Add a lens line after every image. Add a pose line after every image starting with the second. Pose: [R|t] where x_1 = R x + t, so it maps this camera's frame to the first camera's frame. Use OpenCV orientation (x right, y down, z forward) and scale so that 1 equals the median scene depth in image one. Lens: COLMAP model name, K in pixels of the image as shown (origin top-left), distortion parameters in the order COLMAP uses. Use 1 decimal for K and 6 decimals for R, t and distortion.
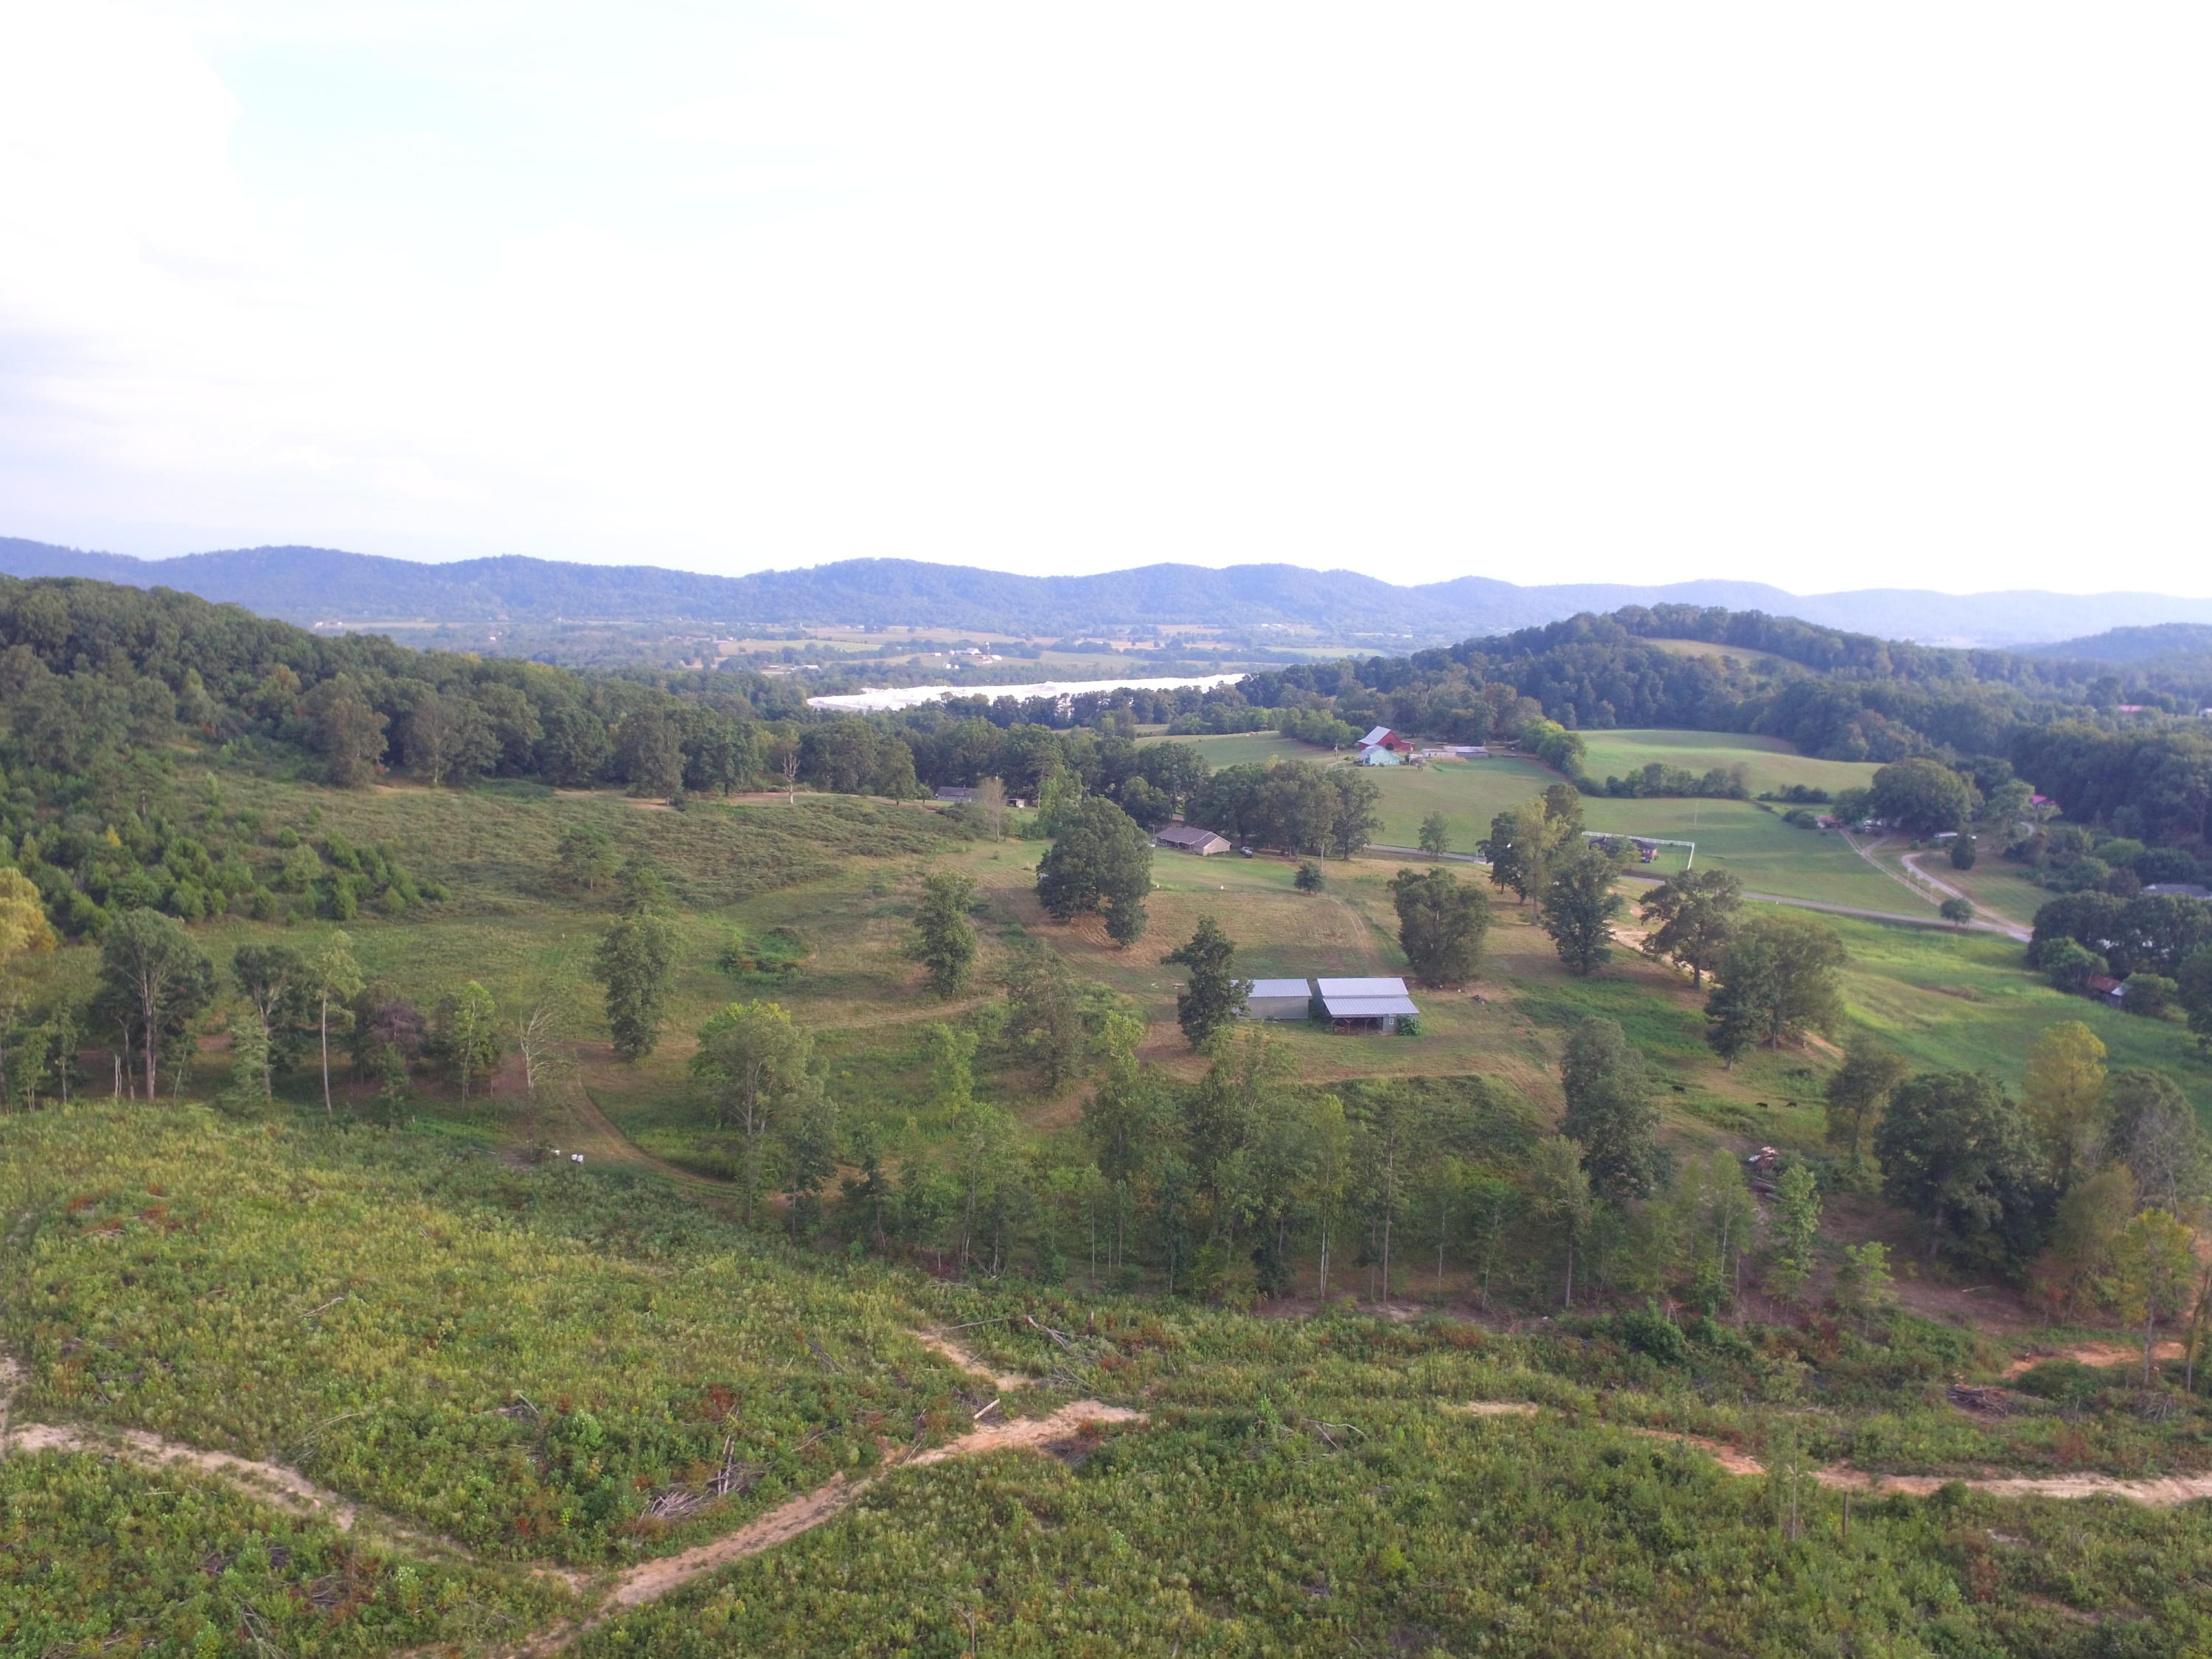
lens RADIAL K [[1479.8, 0, 1119.4], [0, 1479.8, 822.3], [0, 0, 1]] dist [-0.016312, 0.024354]
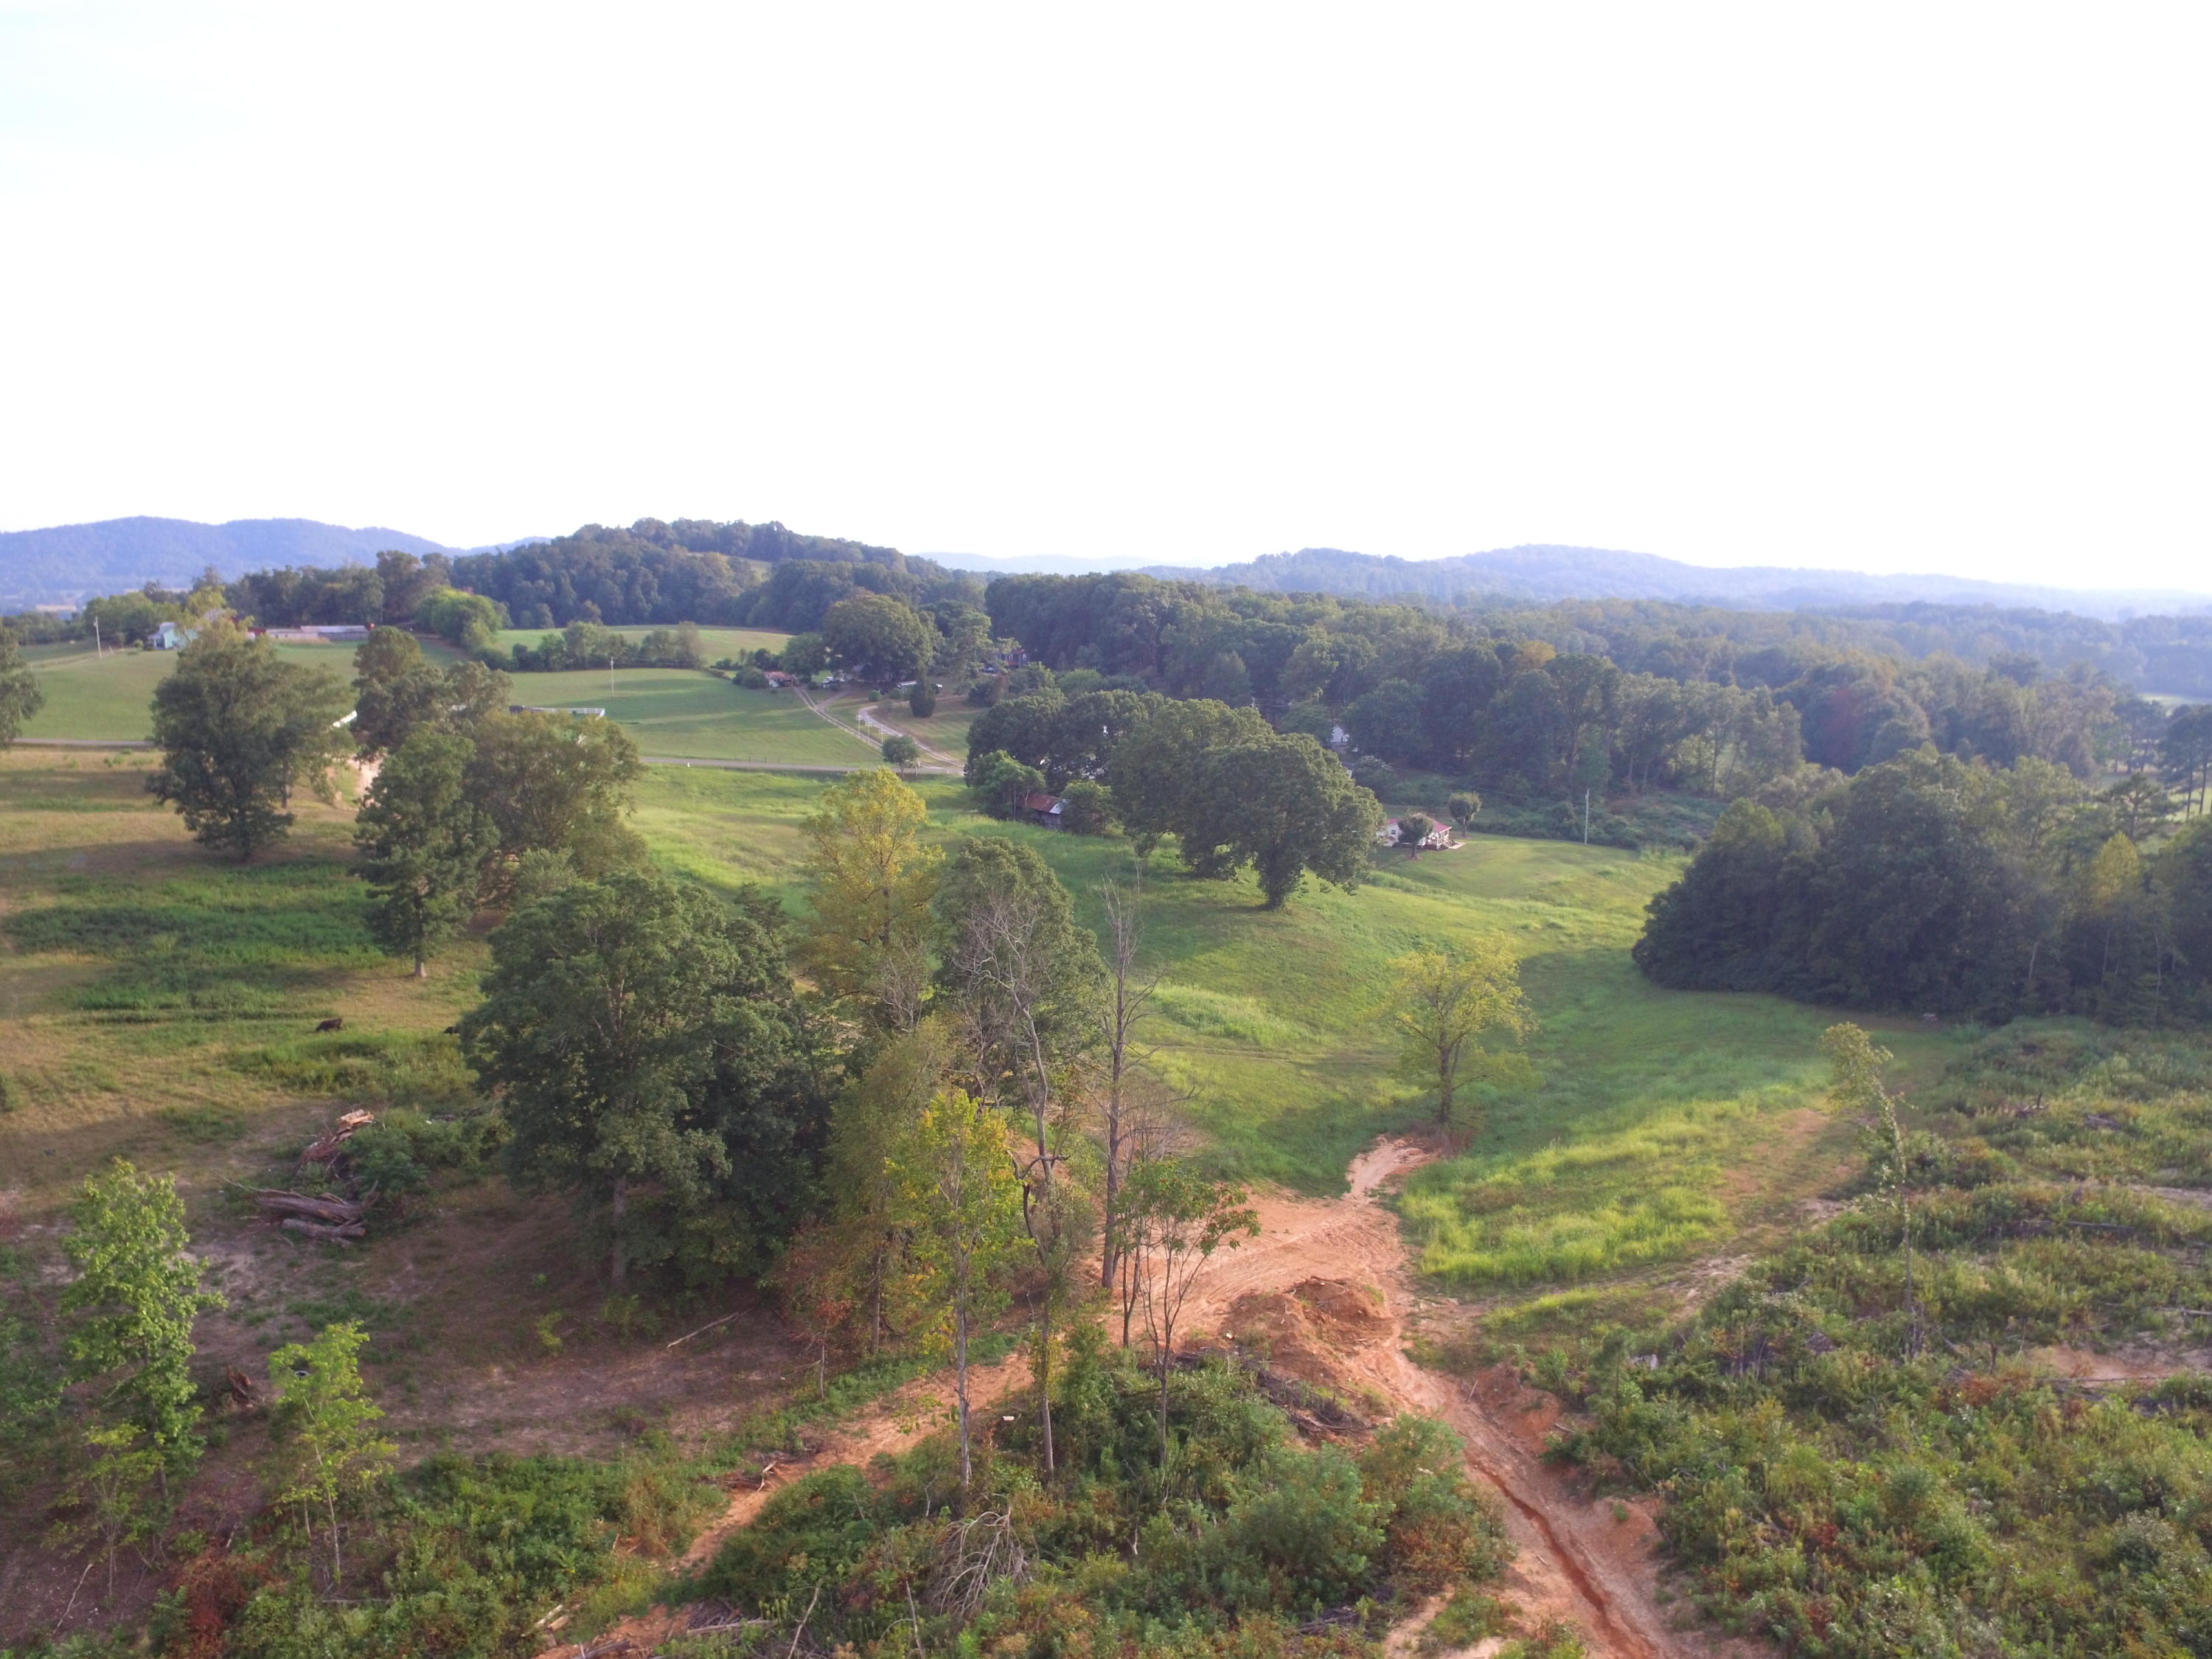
lens RADIAL K [[1479.8, 0, 1118.8], [0, 1479.8, 832.2], [0, 0, 1]] dist [-0.016312, 0.024354]
pose [[0.832643, -0.101773, 0.544378, 0.270256], [0.089466, 0.994777, 0.049136, 0.088643], [-0.546536, 0.007791, 0.837400, 0.319937]]
